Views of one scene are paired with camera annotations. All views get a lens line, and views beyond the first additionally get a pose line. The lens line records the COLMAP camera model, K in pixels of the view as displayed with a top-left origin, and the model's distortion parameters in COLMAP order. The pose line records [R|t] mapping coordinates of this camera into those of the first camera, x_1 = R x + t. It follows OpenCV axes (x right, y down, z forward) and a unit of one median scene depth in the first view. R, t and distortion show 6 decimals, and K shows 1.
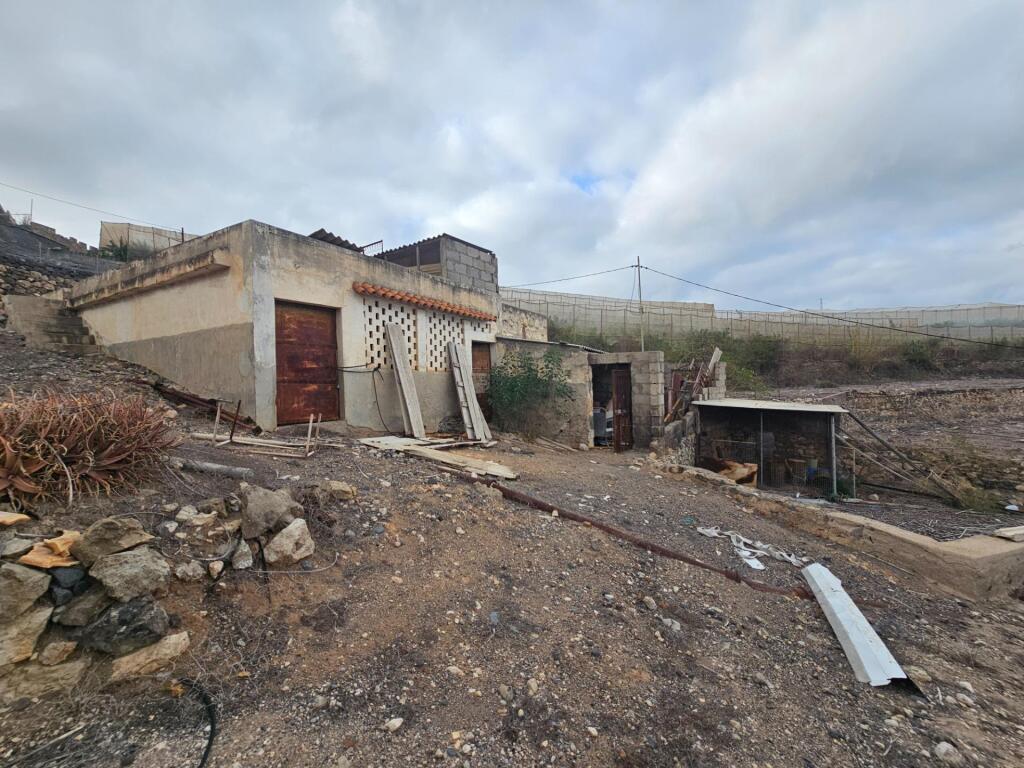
lens RADIAL K [[416.5, 0, 515.4], [0, 416.5, 383.9], [0, 0, 1]] dist [-0.000201, -0.000084]
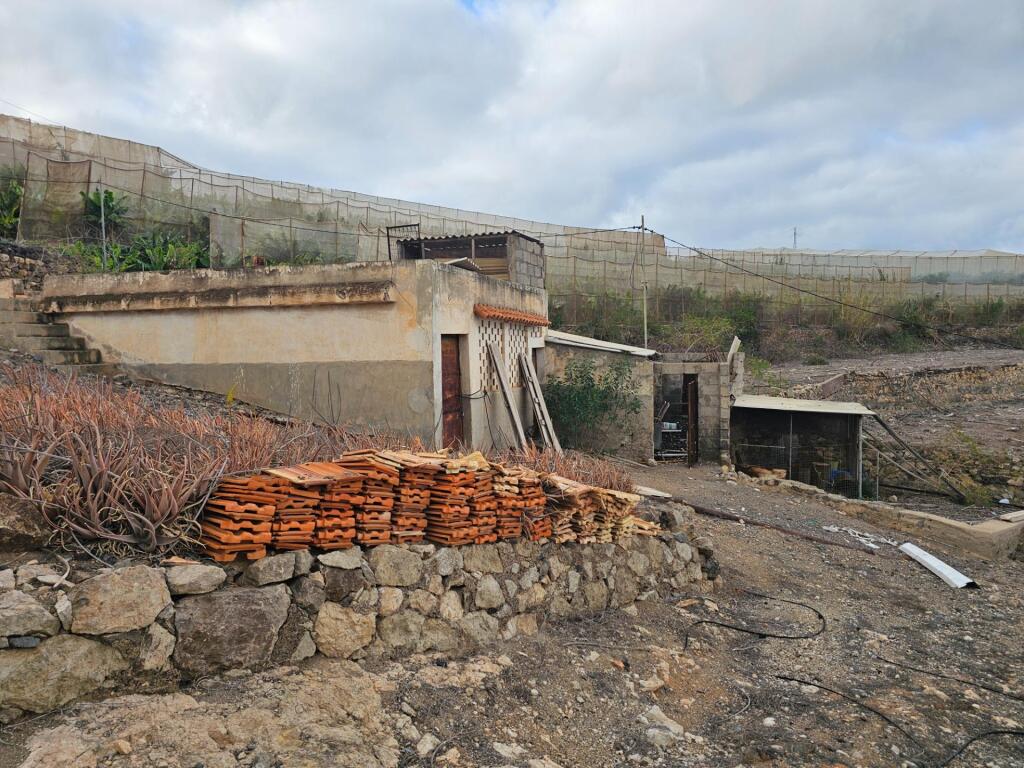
lens RADIAL K [[680.5, 0, 506.5], [0, 680.5, 389.4], [0, 0, 1]] dist [0.017217, -0.016721]
pose [[0.969787, -0.014981, 0.243494, -0.500147], [-0.001263, 0.997791, 0.066422, -0.110461], [-0.243951, -0.064723, 0.967625, -0.391203]]
